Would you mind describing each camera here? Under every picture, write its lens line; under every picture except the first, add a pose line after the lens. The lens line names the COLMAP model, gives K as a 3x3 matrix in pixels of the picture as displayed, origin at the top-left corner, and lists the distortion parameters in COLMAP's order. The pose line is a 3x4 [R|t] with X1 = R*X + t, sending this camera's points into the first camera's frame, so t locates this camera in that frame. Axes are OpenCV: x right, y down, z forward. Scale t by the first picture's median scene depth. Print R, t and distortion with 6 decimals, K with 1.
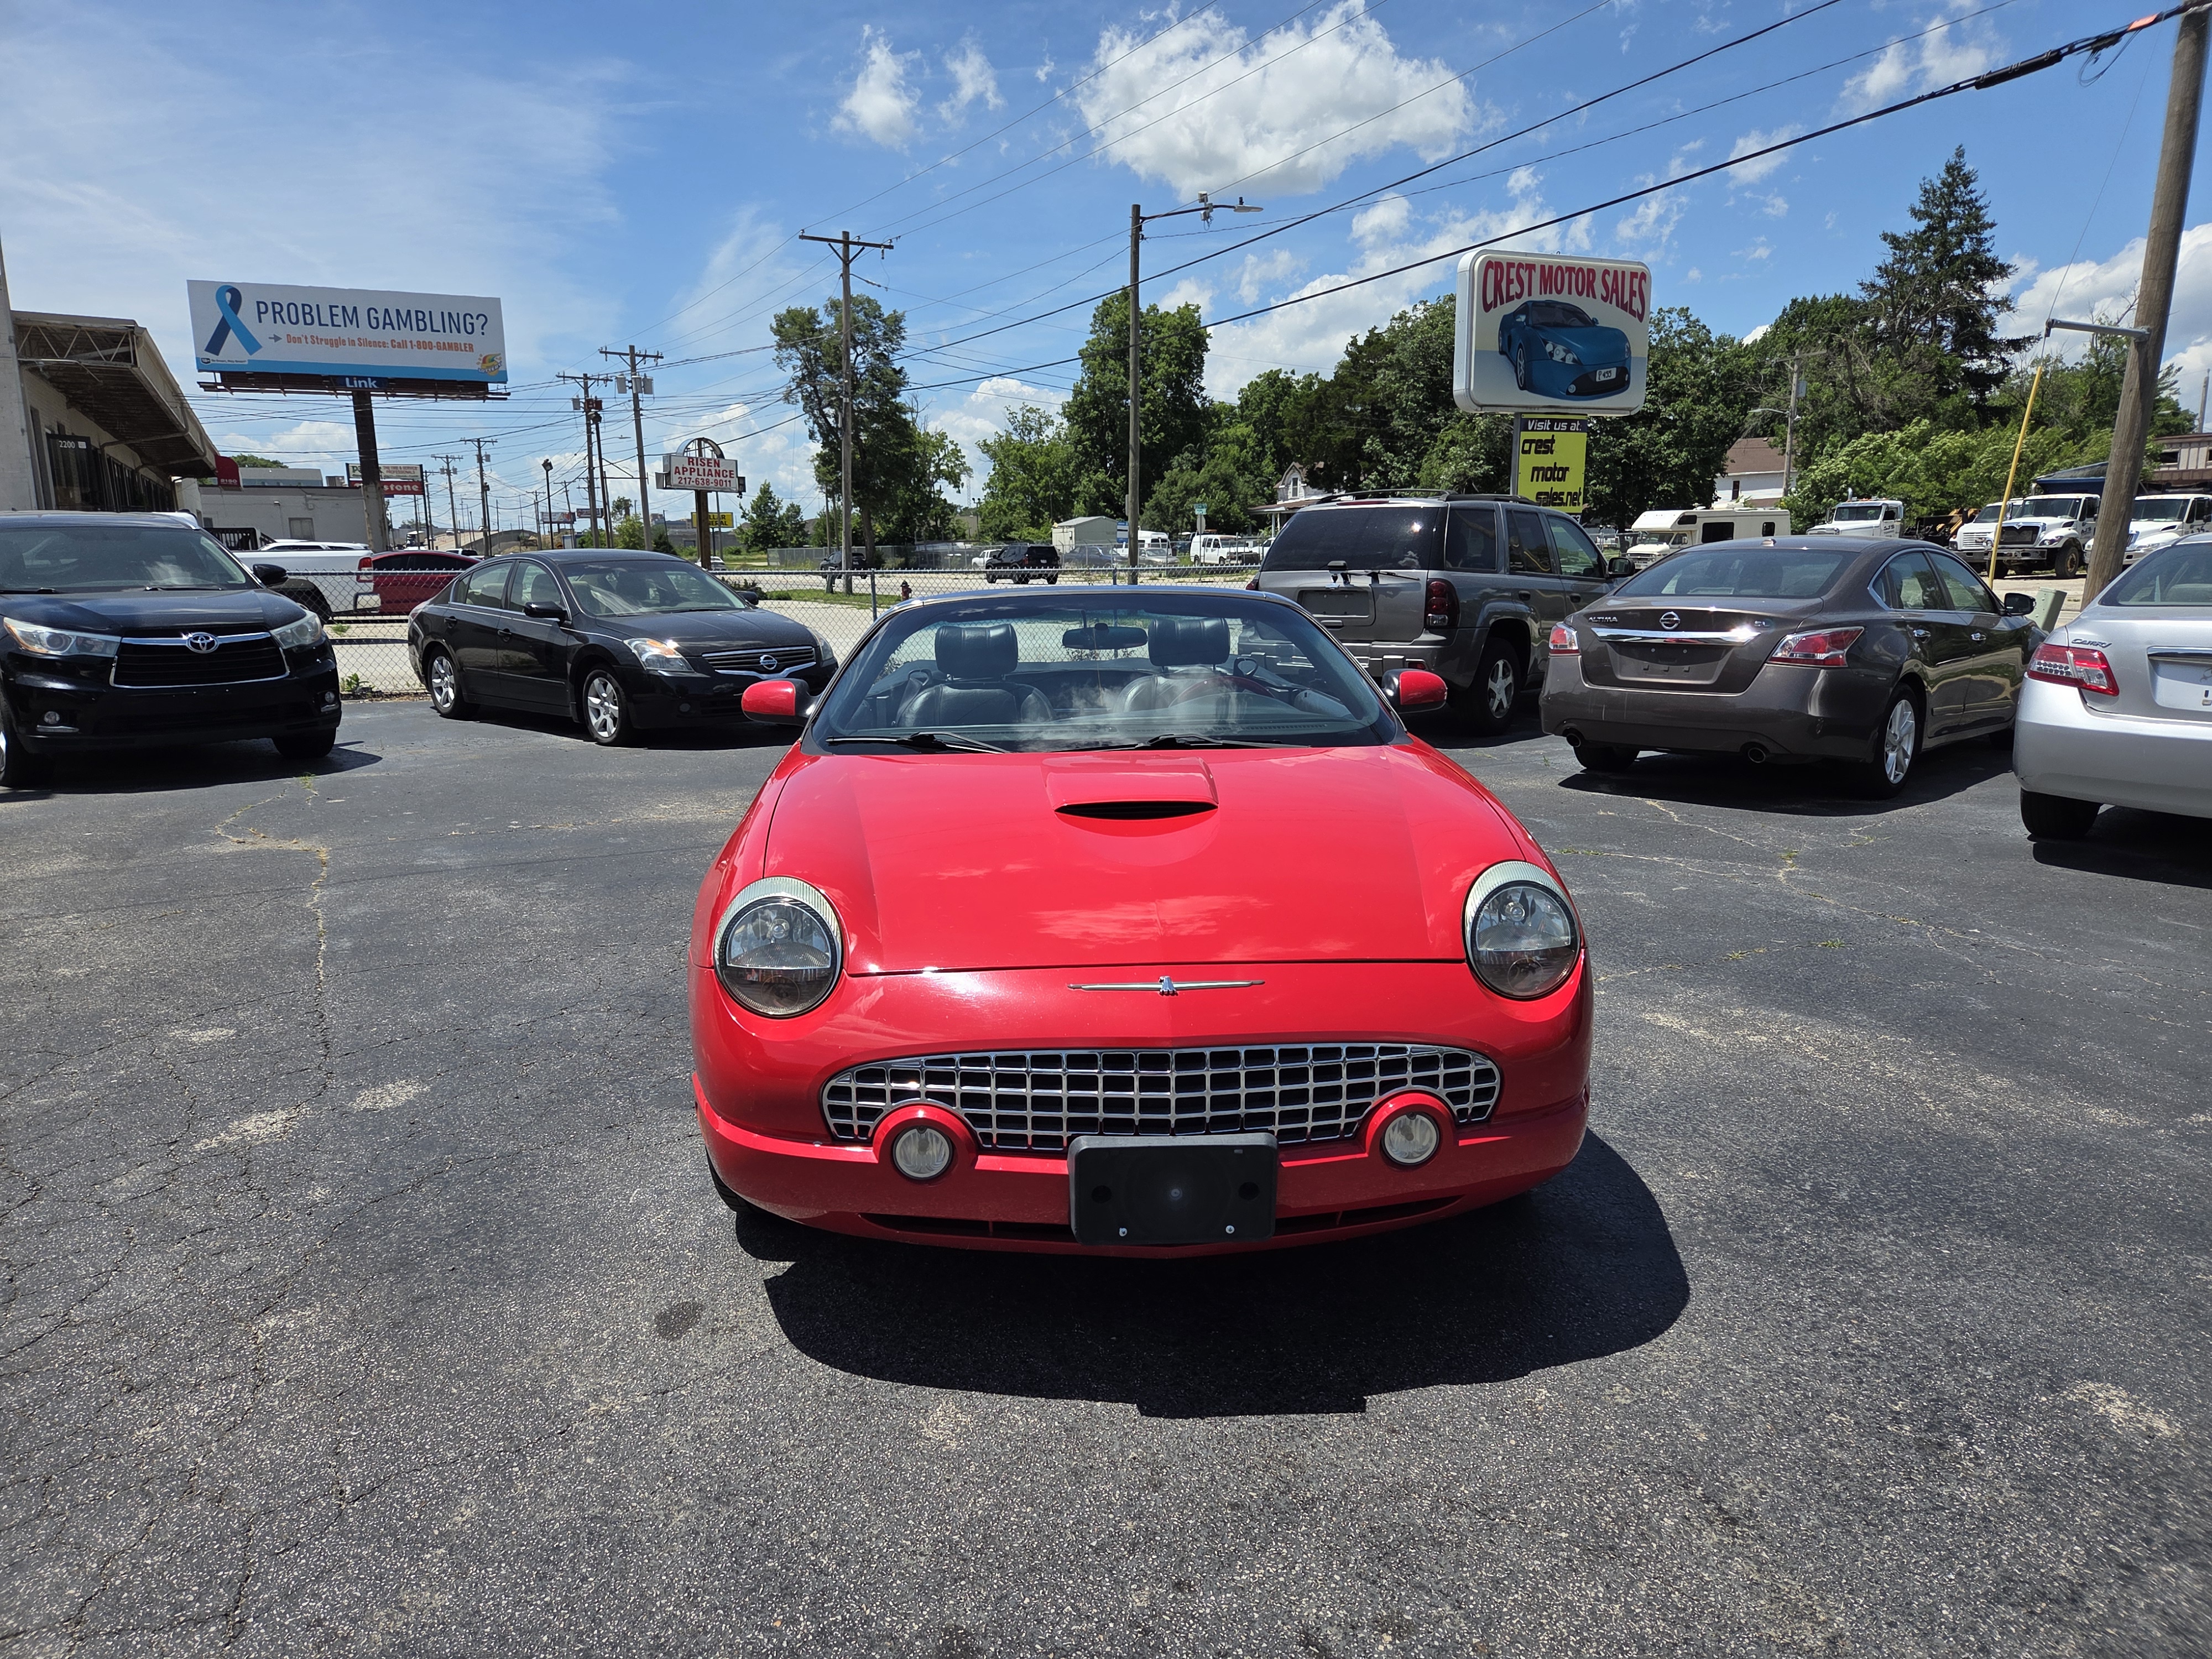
lens RADIAL K [[1485.3, 0, 1094.1], [0, 1485.3, 839.5], [0, 0, 1]] dist [0.056569, -0.046859]
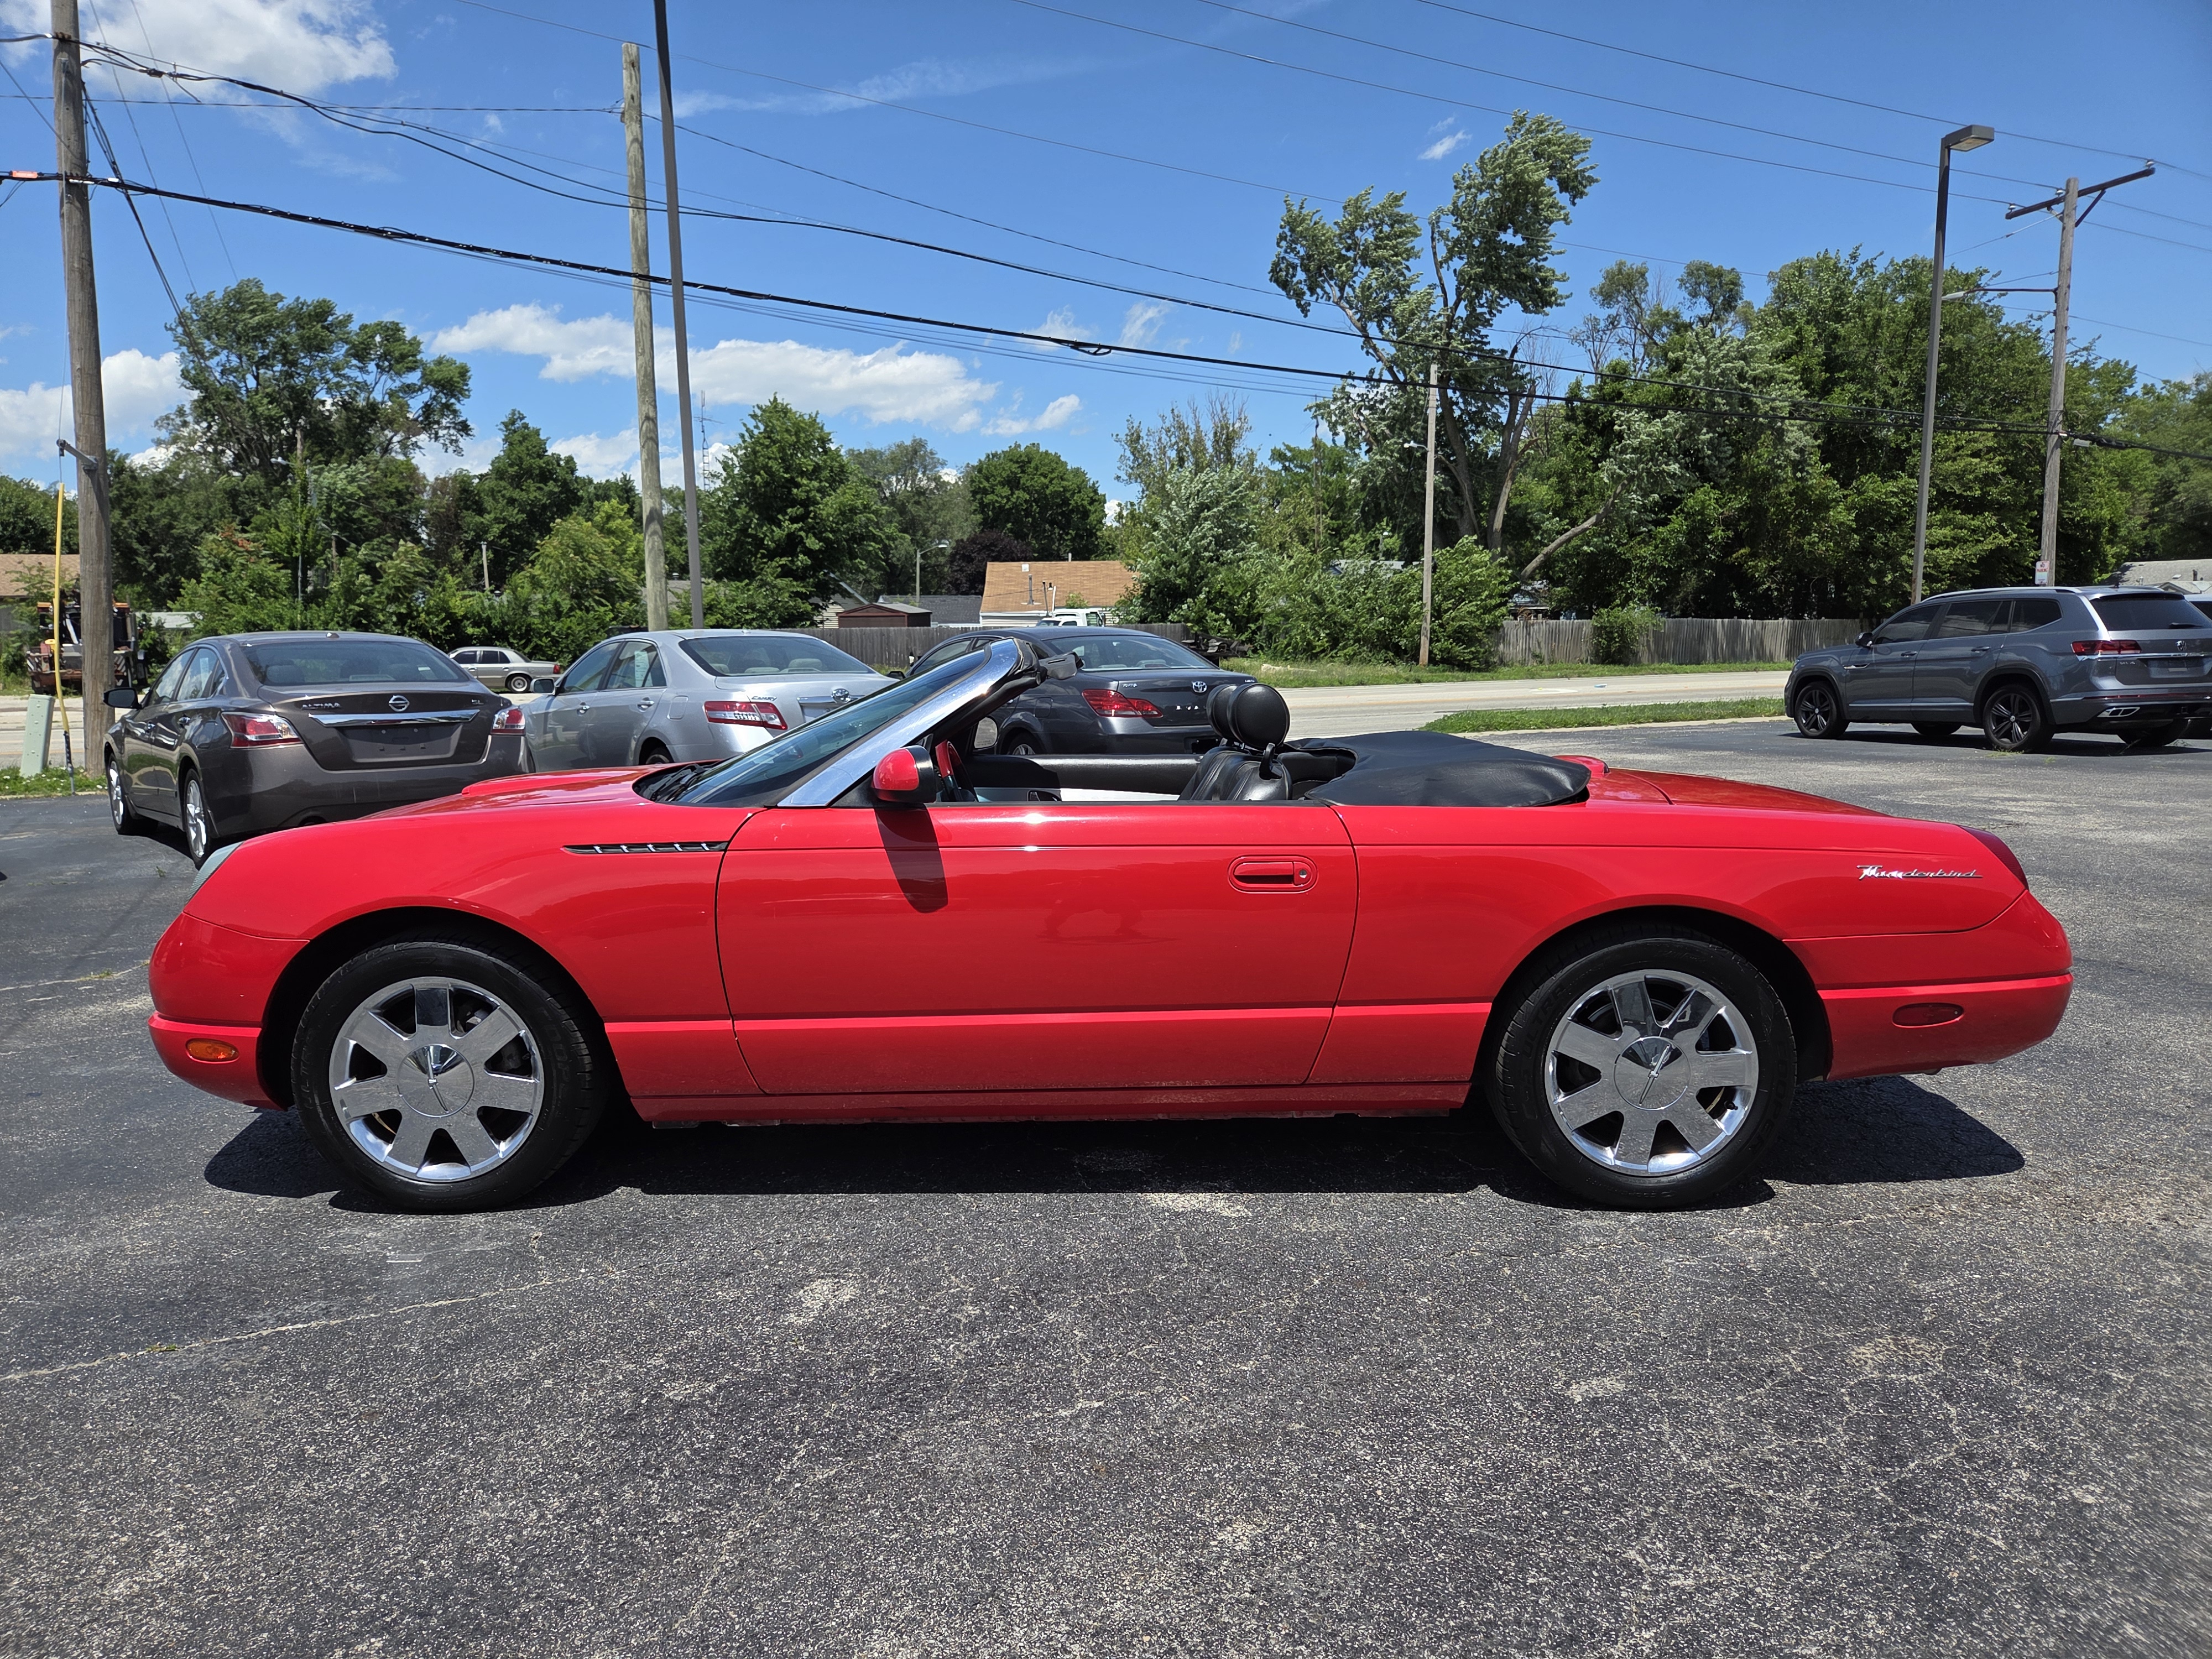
lens RADIAL K [[1485.3, 0, 1088.3], [0, 1485.3, 846.0], [0, 0, 1]] dist [0.056569, -0.046859]
pose [[0.067811, -0.124126, 0.989947, -0.232220], [0.203778, 0.973037, 0.108047, -0.021548], [-0.976666, 0.194403, 0.091277, 0.151229]]
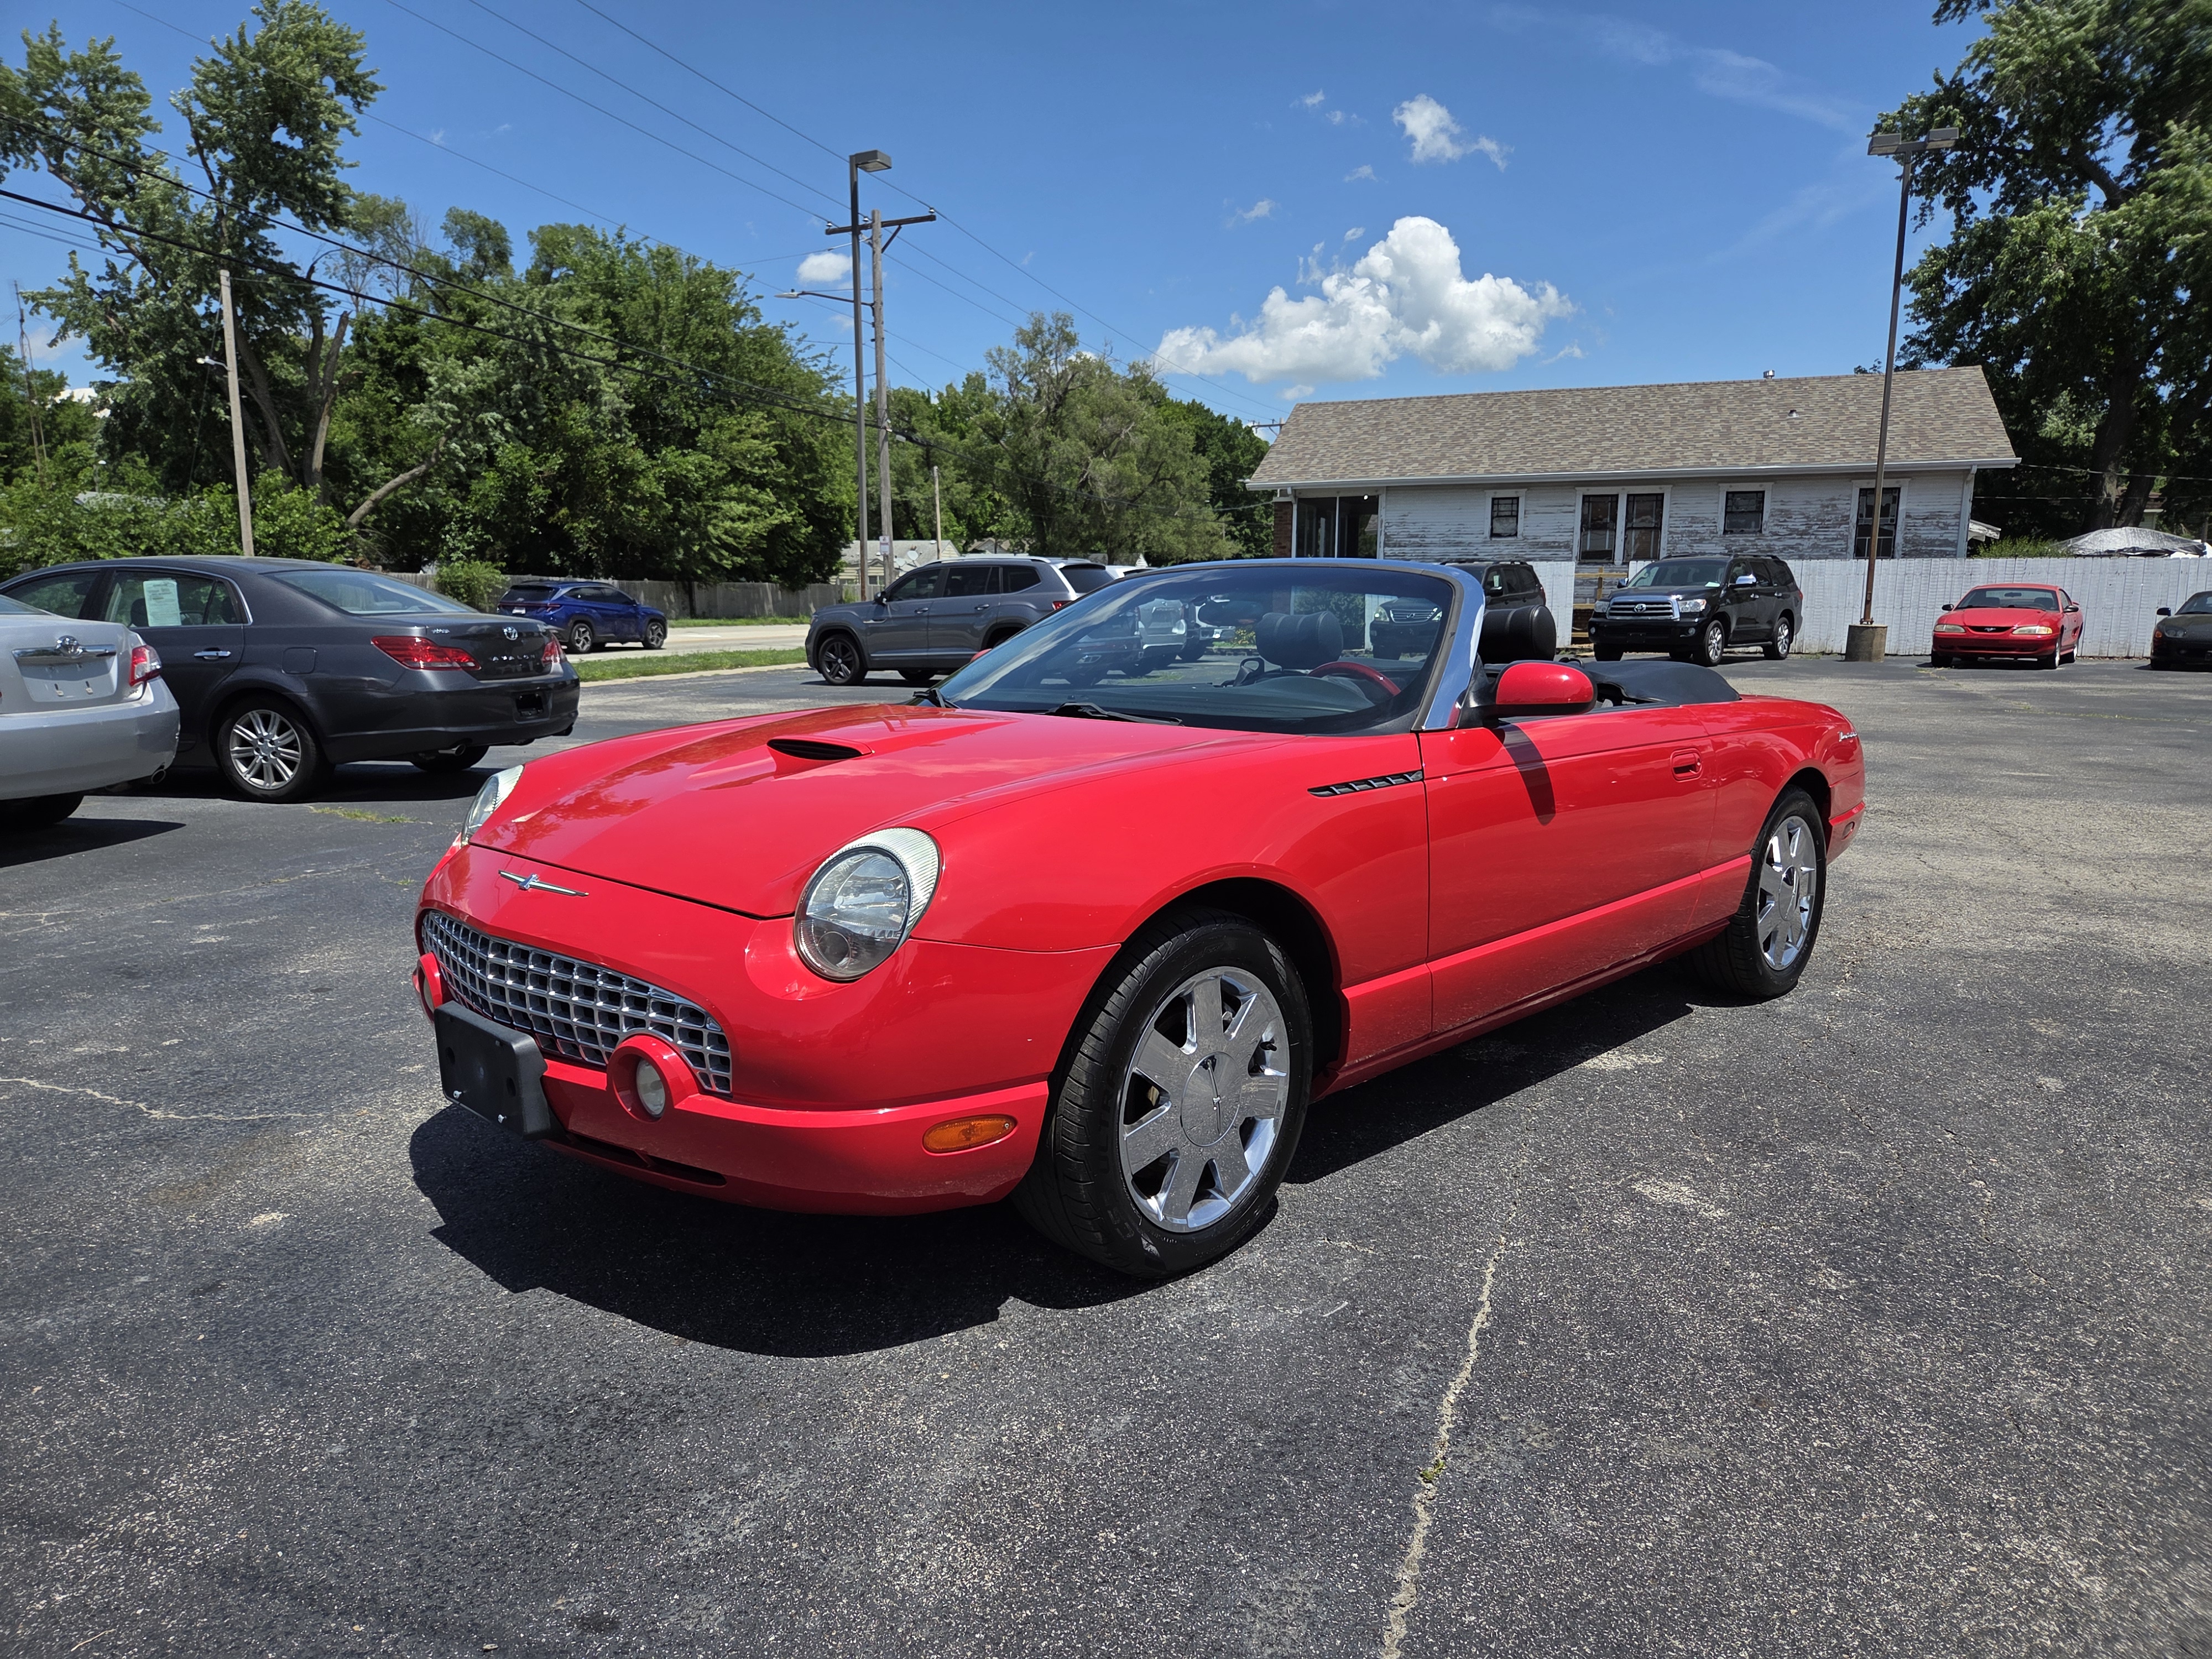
lens RADIAL K [[1485.3, 0, 1104.6], [0, 1485.3, 852.5], [0, 0, 1]] dist [0.056569, -0.046859]
pose [[-0.671752, -0.114485, 0.731876, -0.171478], [0.149513, 0.946699, 0.285320, -0.047812], [-0.725531, 0.301089, -0.618830, 0.299718]]
